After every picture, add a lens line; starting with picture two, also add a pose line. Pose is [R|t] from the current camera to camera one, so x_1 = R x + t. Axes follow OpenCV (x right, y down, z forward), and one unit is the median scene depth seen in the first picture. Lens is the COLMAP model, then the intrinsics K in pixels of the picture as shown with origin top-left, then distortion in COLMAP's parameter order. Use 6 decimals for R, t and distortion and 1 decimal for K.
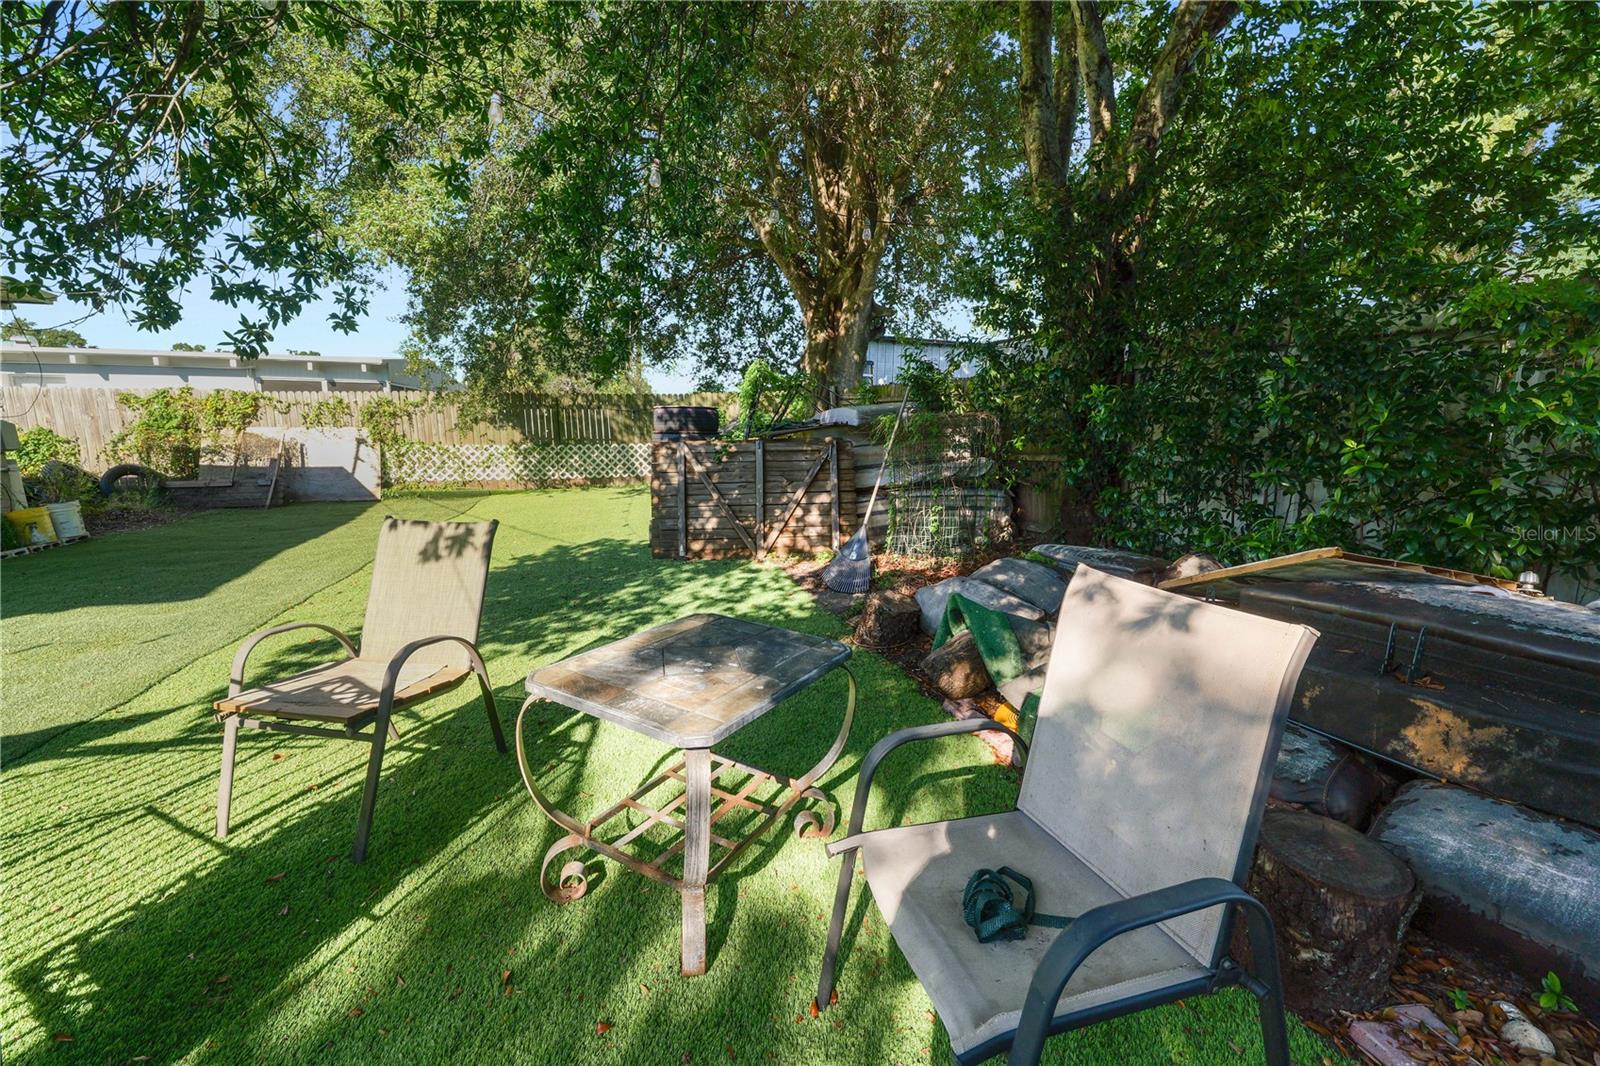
lens RADIAL K [[651.8, 0, 803.7], [0, 651.8, 532.3], [0, 0, 1]] dist [-0.013083, 0.000011]
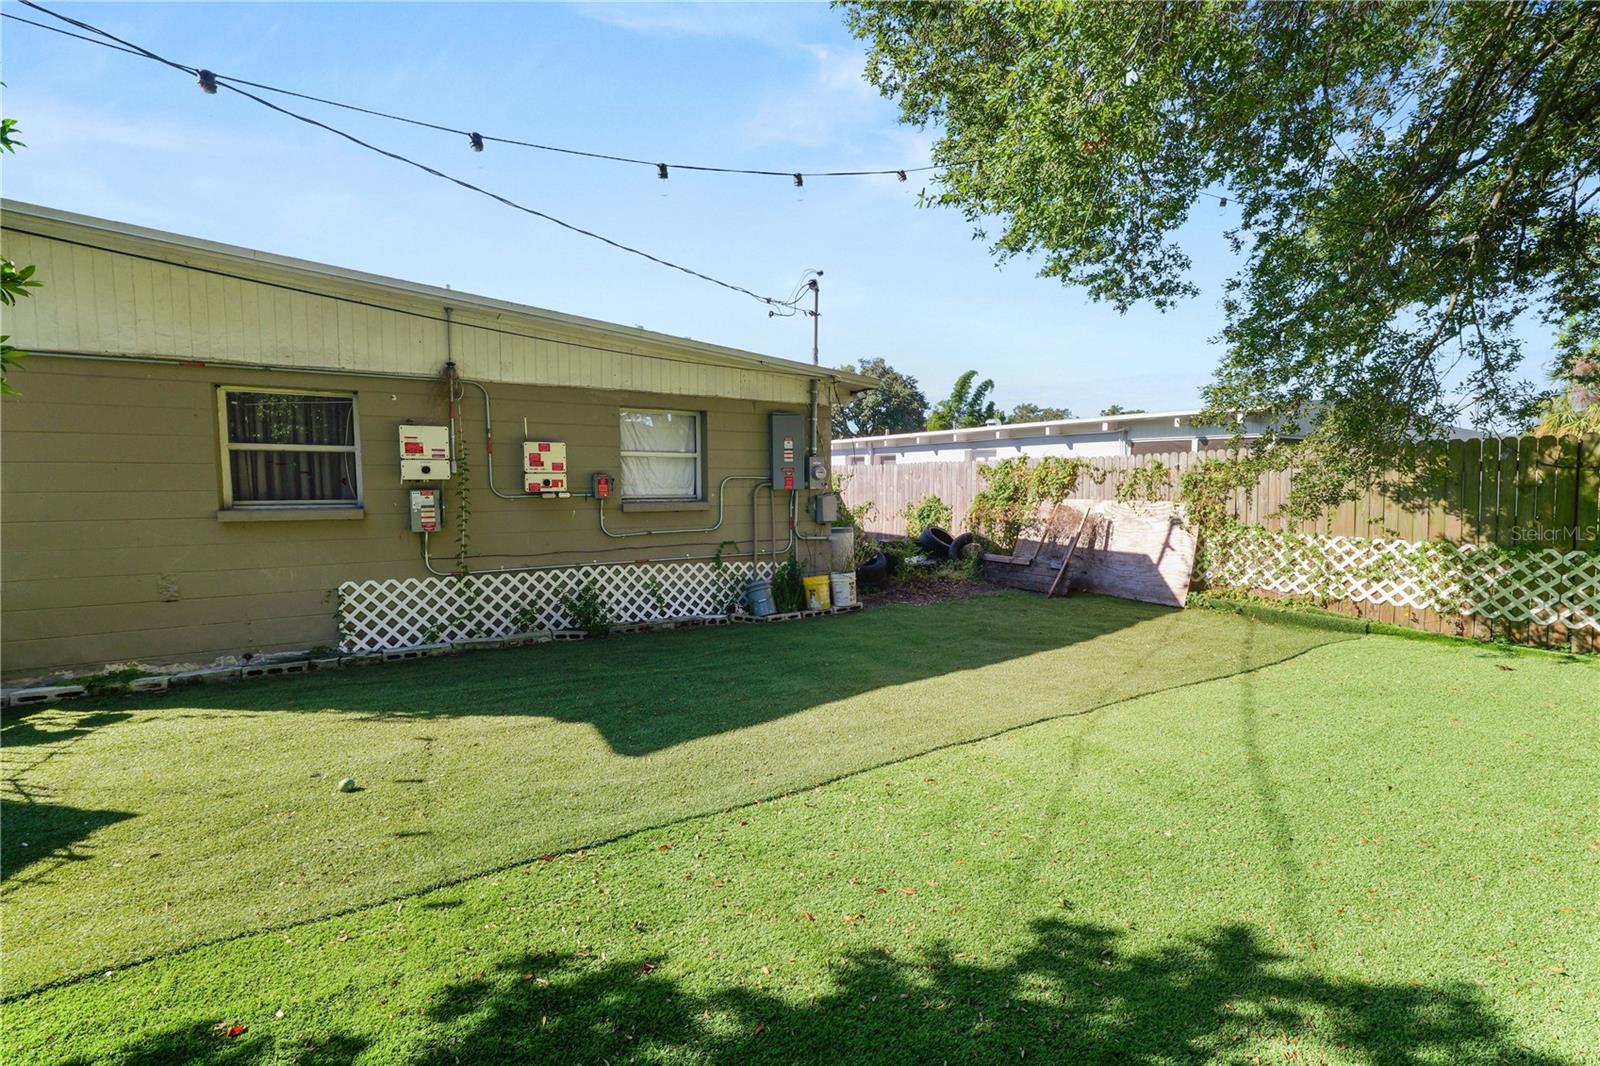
lens RADIAL K [[654.0, 0, 803.2], [0, 654.0, 529.7], [0, 0, 1]] dist [-0.008810, 0.000220]
pose [[0.237027, 0.064446, -0.969363, -0.088703], [-0.150437, 0.988197, 0.028913, -0.092838], [0.959785, 0.138975, 0.243924, 0.445227]]
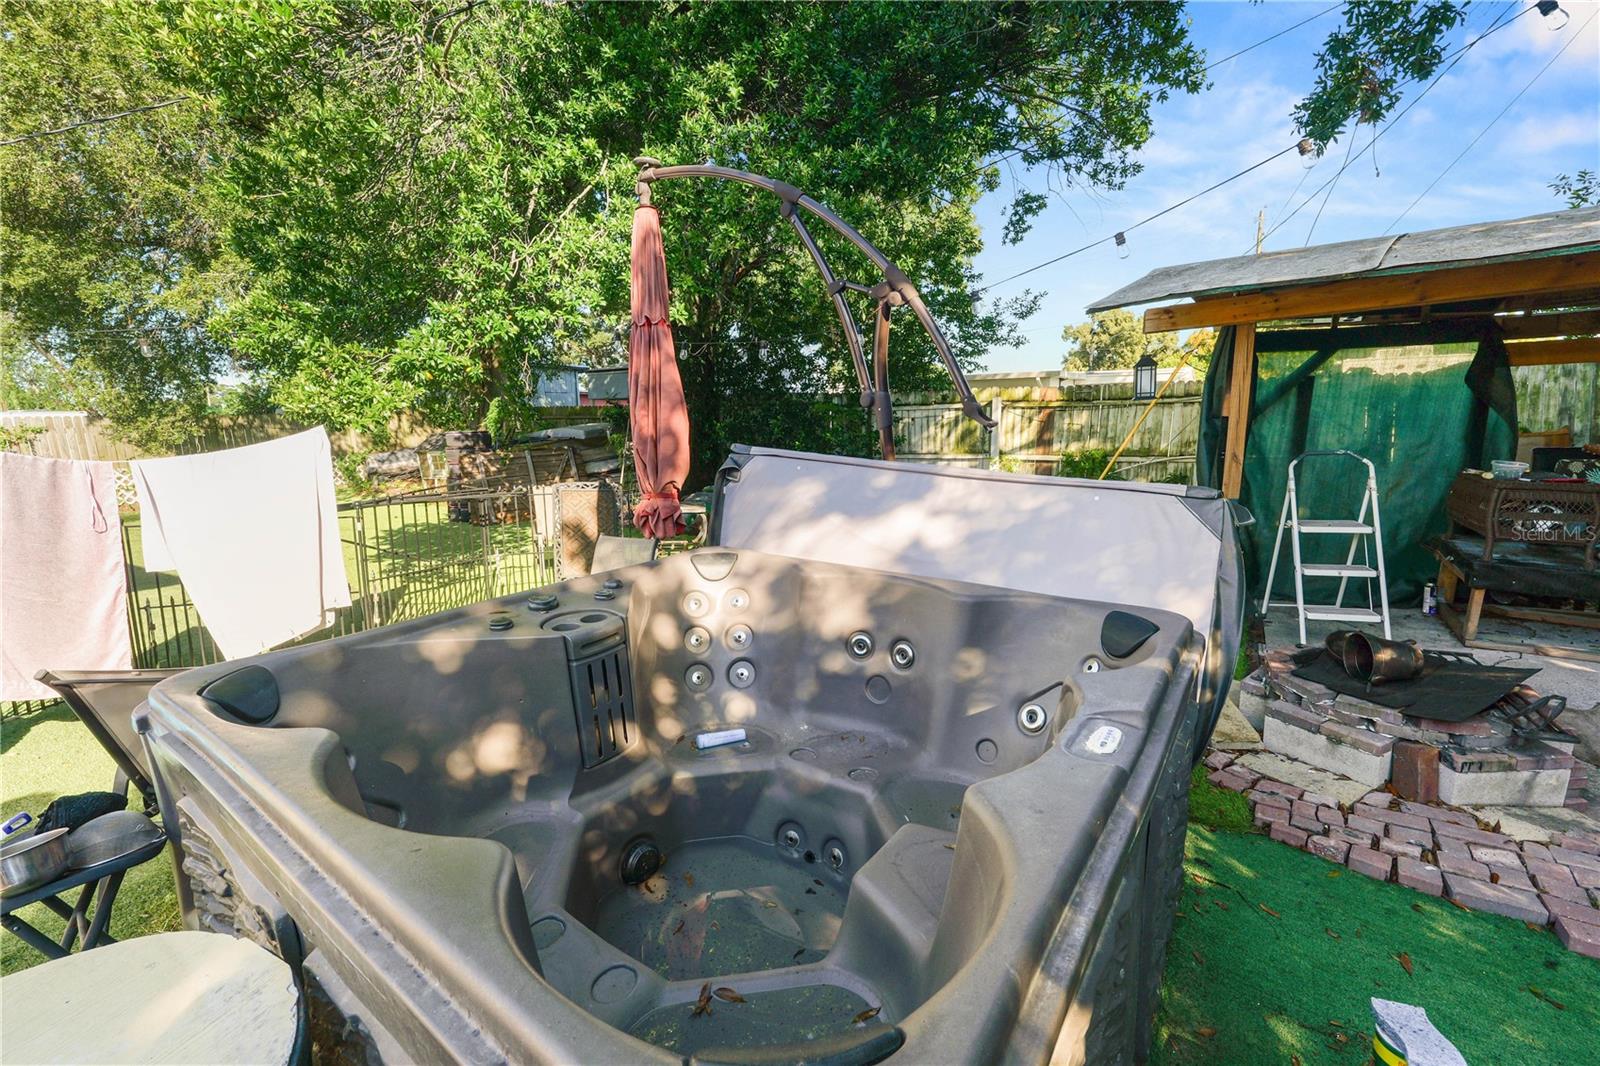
lens RADIAL K [[654.9, 0, 798.5], [0, 654.9, 534.0], [0, 0, 1]] dist [-0.009789, 0.000512]
pose [[0.773649, -0.130634, 0.620001, -0.357402], [0.123068, 0.990861, 0.055208, 0.039924], [-0.621547, 0.033591, 0.782656, -0.445758]]
